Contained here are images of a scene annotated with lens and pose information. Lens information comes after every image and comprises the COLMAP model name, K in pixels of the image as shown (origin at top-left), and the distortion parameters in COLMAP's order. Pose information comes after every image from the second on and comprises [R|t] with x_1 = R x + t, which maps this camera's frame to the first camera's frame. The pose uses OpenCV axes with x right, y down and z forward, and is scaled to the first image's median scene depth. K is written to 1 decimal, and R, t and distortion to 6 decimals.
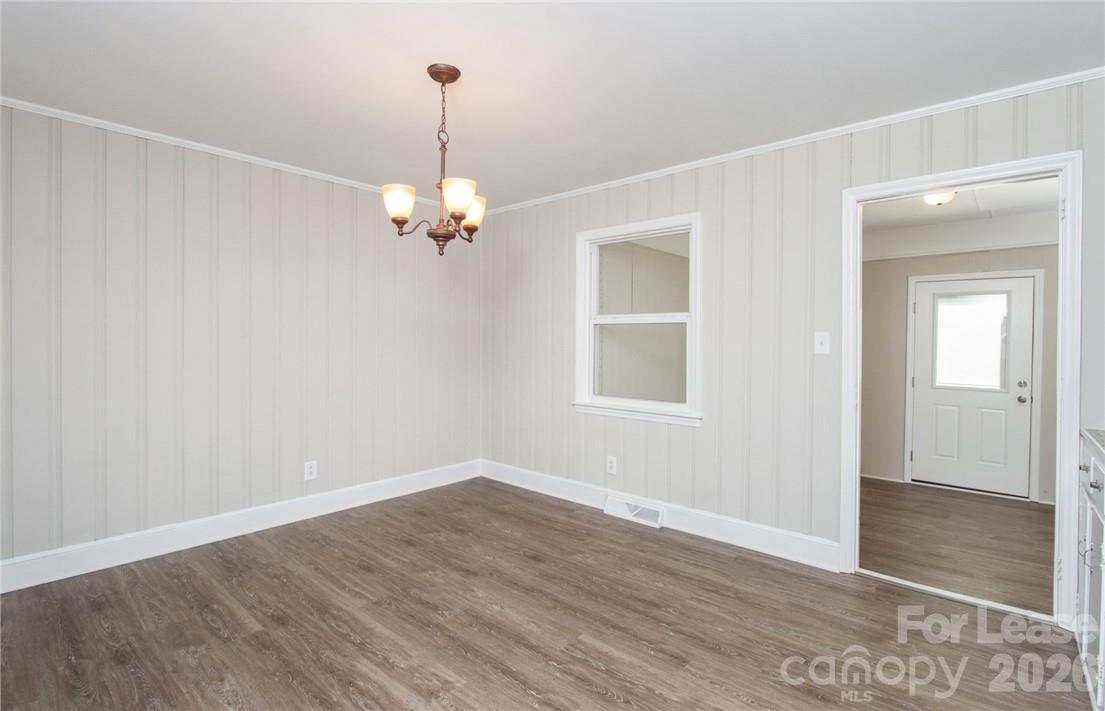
lens RADIAL K [[515.4, 0, 543.1], [0, 515.4, 344.8], [0, 0, 1]] dist [0.002761, -0.003371]
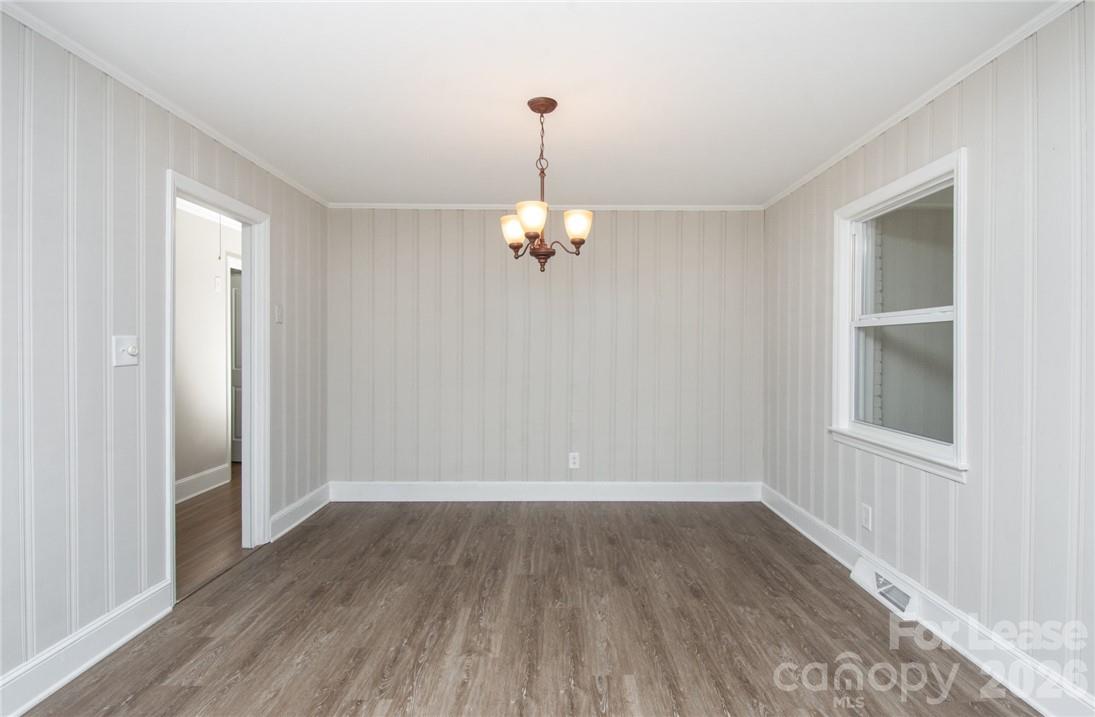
lens RADIAL K [[519.0, 0, 560.2], [0, 519.0, 353.0], [0, 0, 1]] dist [0.009937, 0.000418]
pose [[0.682697, 0.002521, -0.730697, 0.516451], [-0.004410, 0.999990, -0.000671, -0.000478], [0.730688, 0.003680, 0.682702, 0.223565]]
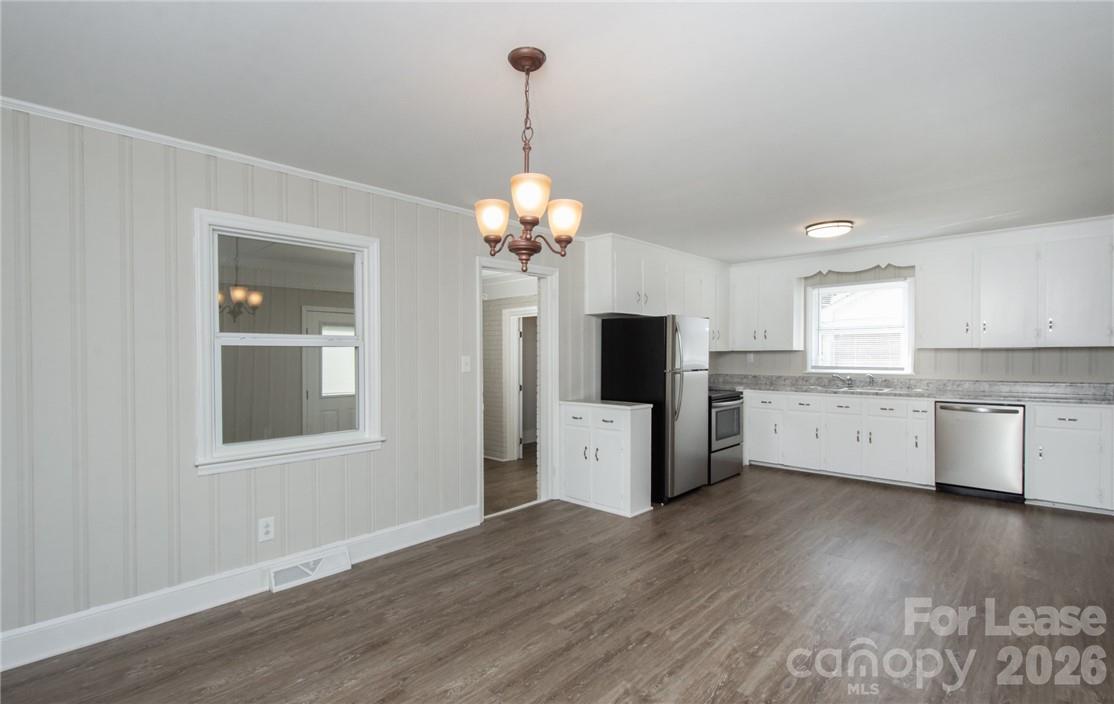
lens RADIAL K [[528.2, 0, 530.8], [0, 528.2, 362.4], [0, 0, 1]] dist [0.002318, -0.000955]
pose [[0.050431, -0.020468, 0.998518, -0.857682], [0.019819, 0.999614, 0.019489, -0.031545], [-0.998531, 0.018807, 0.050817, 0.765462]]
